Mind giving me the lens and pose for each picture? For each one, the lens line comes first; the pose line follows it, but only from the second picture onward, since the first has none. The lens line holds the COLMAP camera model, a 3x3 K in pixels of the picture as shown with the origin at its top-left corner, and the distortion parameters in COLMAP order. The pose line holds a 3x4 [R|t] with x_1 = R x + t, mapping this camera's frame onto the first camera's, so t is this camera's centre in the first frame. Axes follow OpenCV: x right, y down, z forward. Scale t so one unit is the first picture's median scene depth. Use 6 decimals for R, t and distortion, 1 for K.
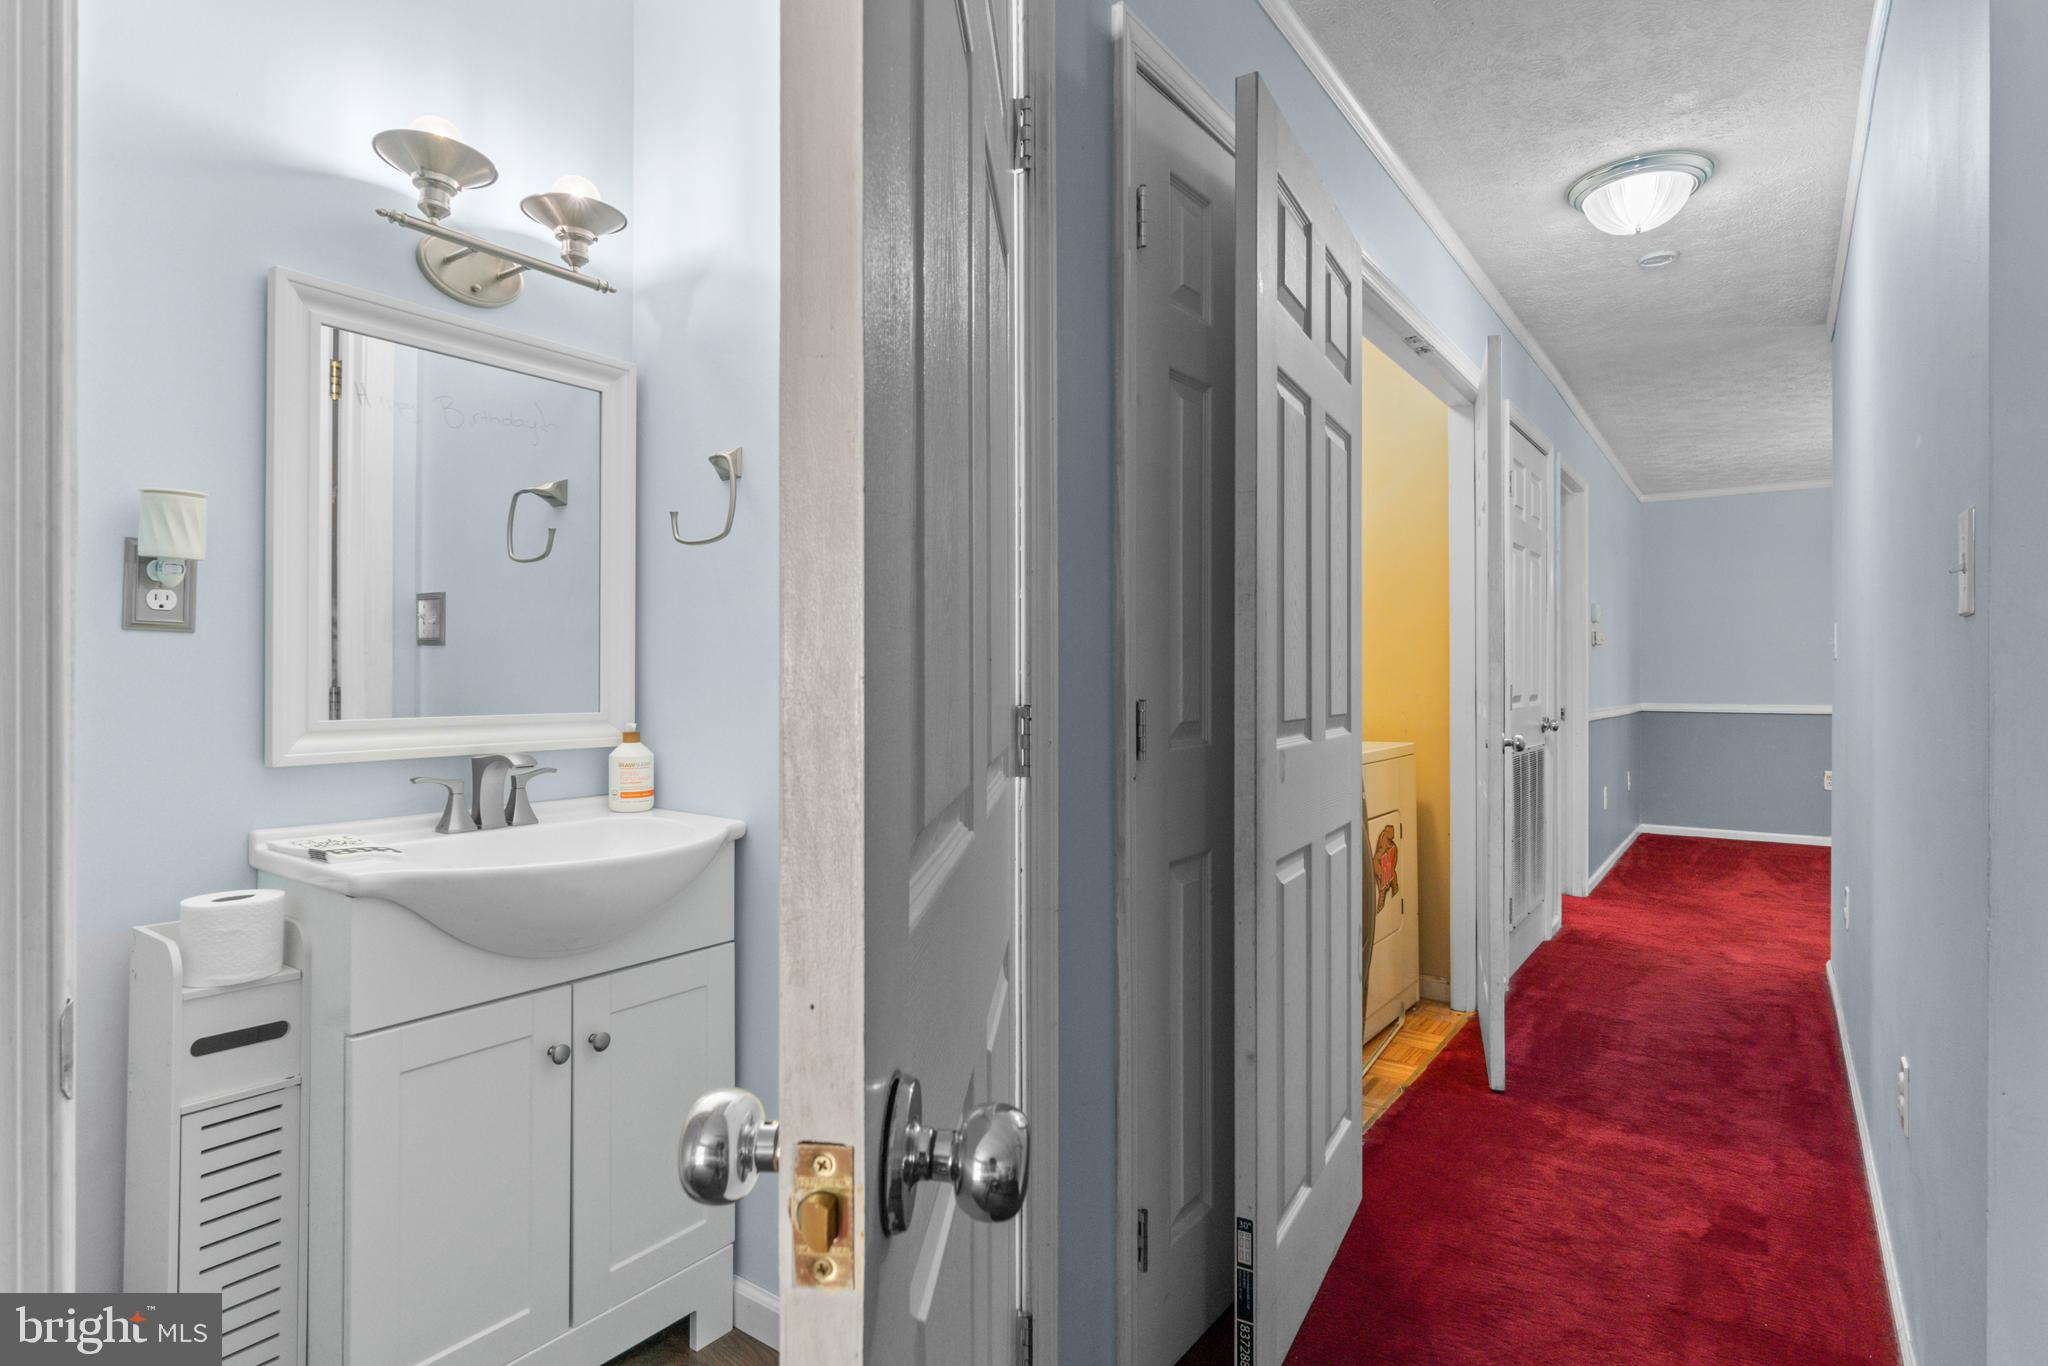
lens RADIAL K [[1054.6, 0, 1025.9], [0, 1054.6, 677.2], [0, 0, 1]] dist [0.004402, 0.001252]
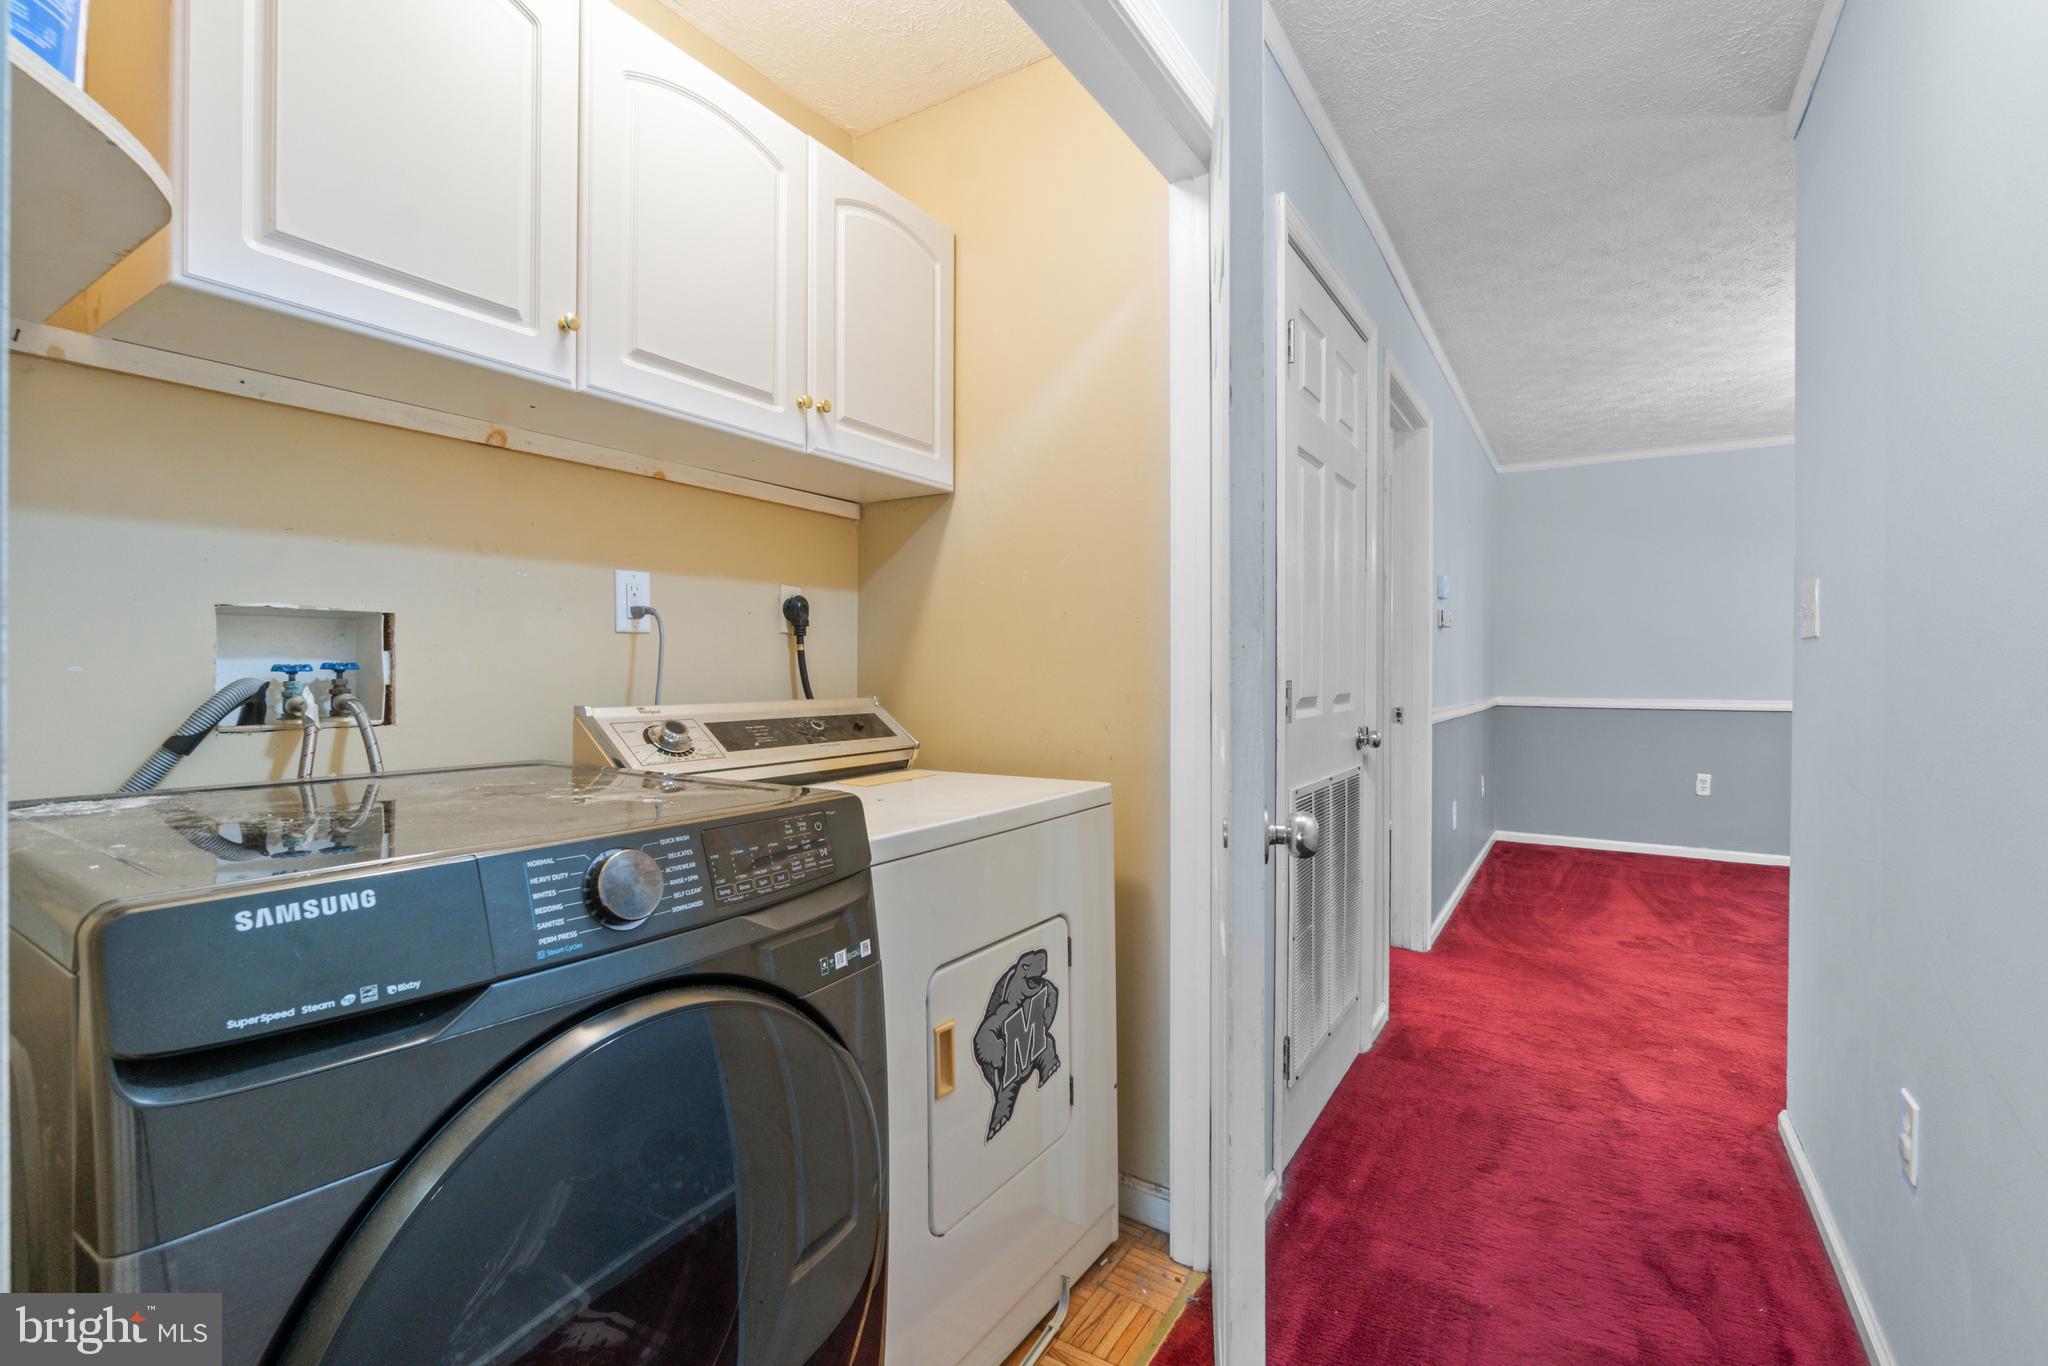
lens RADIAL K [[888.3, 0, 1024.7], [0, 888.3, 676.4], [0, 0, 1]] dist [-0.001789, -0.000660]
pose [[0.999122, 0.000218, 0.041900, 0.211796], [-0.000592, 0.999960, 0.008906, 0.000742], [-0.041896, -0.008923, 0.999082, 0.370662]]
